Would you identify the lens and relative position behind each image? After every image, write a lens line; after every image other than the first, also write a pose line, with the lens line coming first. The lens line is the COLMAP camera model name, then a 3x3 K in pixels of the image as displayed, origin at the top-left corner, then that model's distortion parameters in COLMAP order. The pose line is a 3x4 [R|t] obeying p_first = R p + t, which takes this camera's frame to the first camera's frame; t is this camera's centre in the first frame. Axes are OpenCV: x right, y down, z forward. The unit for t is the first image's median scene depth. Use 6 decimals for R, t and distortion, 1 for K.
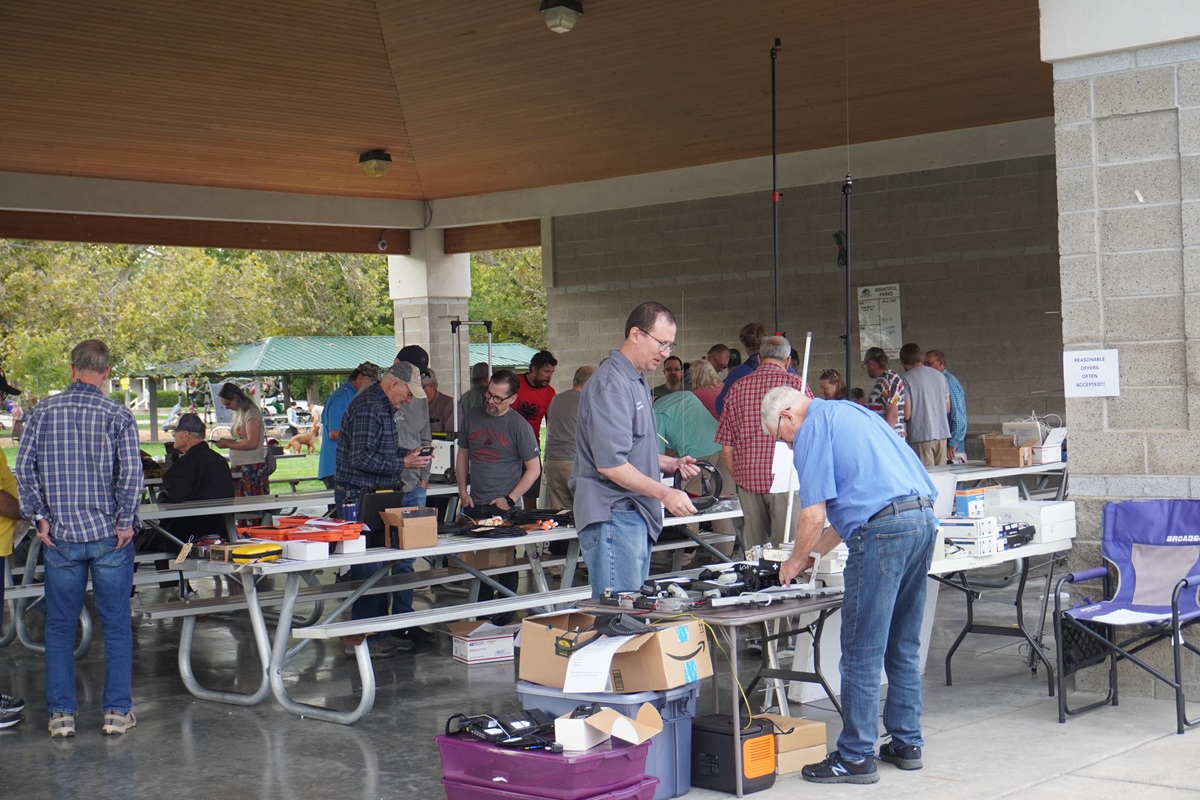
lens RADIAL K [[1842.6, 0, 598.2], [0, 1842.6, 402.1], [0, 0, 1]] dist [-0.057095, 0.000000]
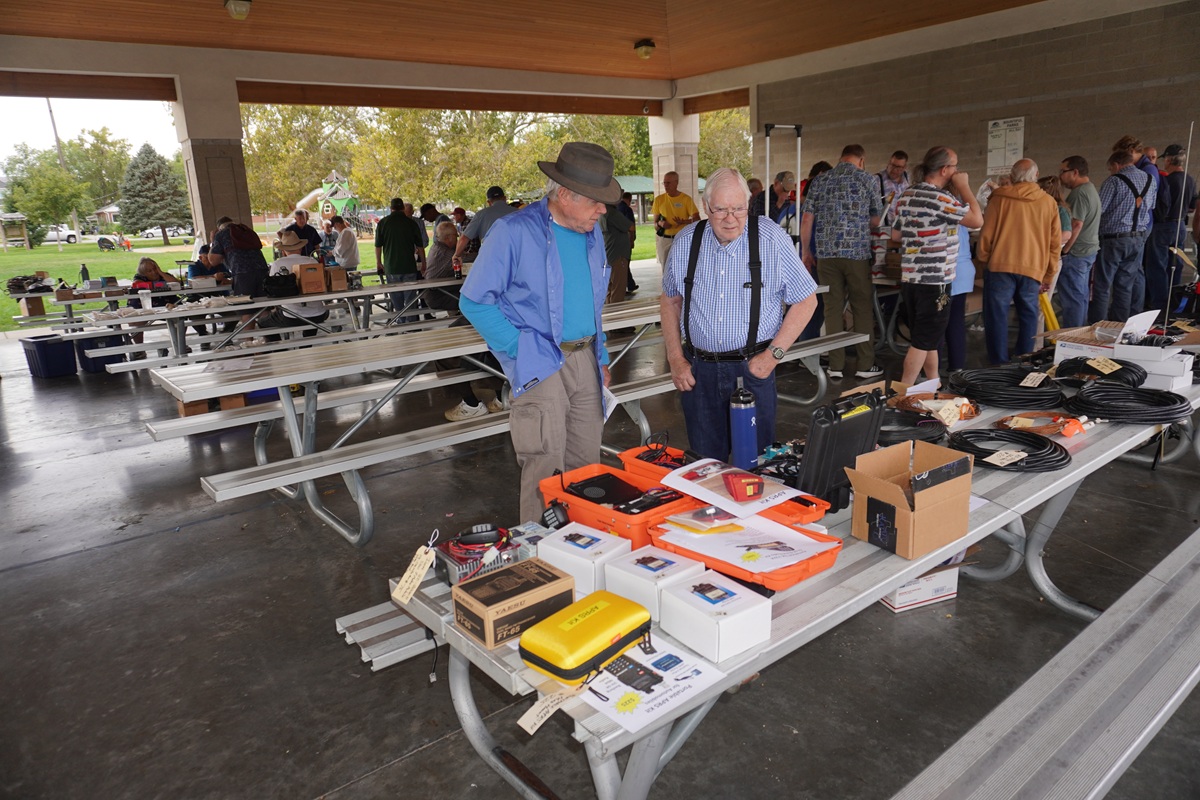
lens RADIAL K [[814.1, 0, 592.4], [0, 814.1, 395.3], [0, 0, 1]] dist [-0.016981, 0.007932]
pose [[0.987397, 0.018631, -0.157160, -0.051593], [0.016933, 0.974910, 0.221955, -0.000493], [0.157352, -0.221819, 0.962308, 0.276073]]
